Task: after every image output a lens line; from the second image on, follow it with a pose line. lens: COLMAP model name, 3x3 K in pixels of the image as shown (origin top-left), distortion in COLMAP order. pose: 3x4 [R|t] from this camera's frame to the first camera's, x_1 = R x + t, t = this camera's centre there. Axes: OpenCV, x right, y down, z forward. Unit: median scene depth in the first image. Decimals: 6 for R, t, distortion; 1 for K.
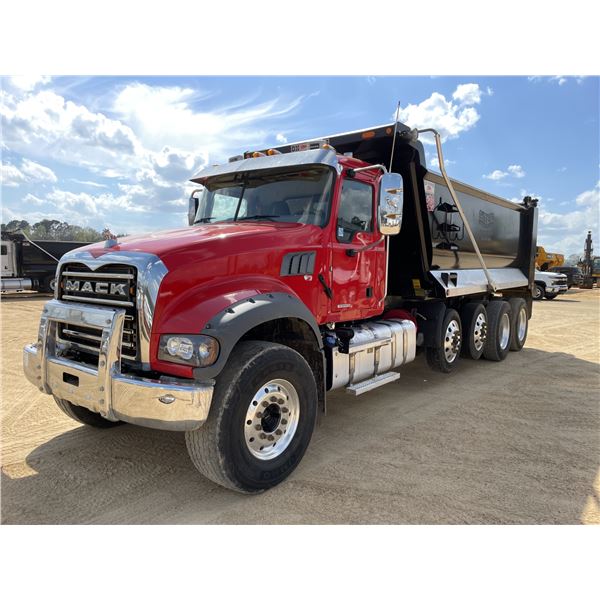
lens RADIAL K [[448.2, 0, 303.3], [0, 448.2, 305.8], [0, 0, 1]] dist [0.056278, 0.019421]
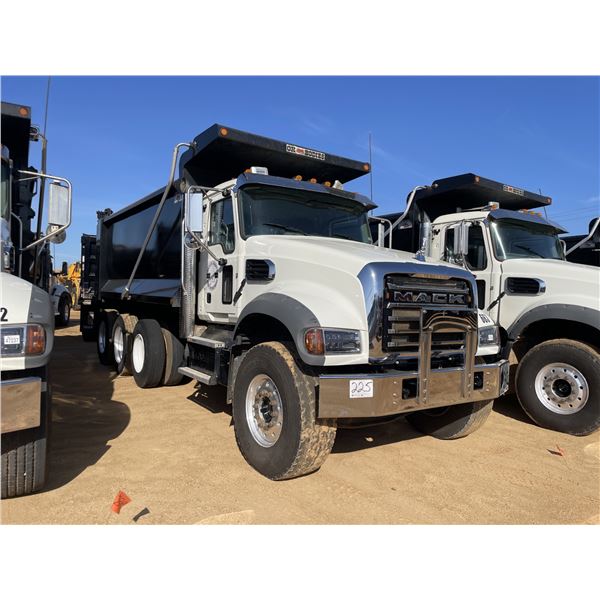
lens RADIAL K [[448.2, 0, 298.8], [0, 448.2, 302.8], [0, 0, 1]] dist [0.056278, 0.019421]
pose [[0.310430, -0.013268, 0.950504, -1.577336], [0.046996, 0.998894, -0.001406, -0.040863], [-0.949434, 0.045107, 0.310710, 0.943819]]
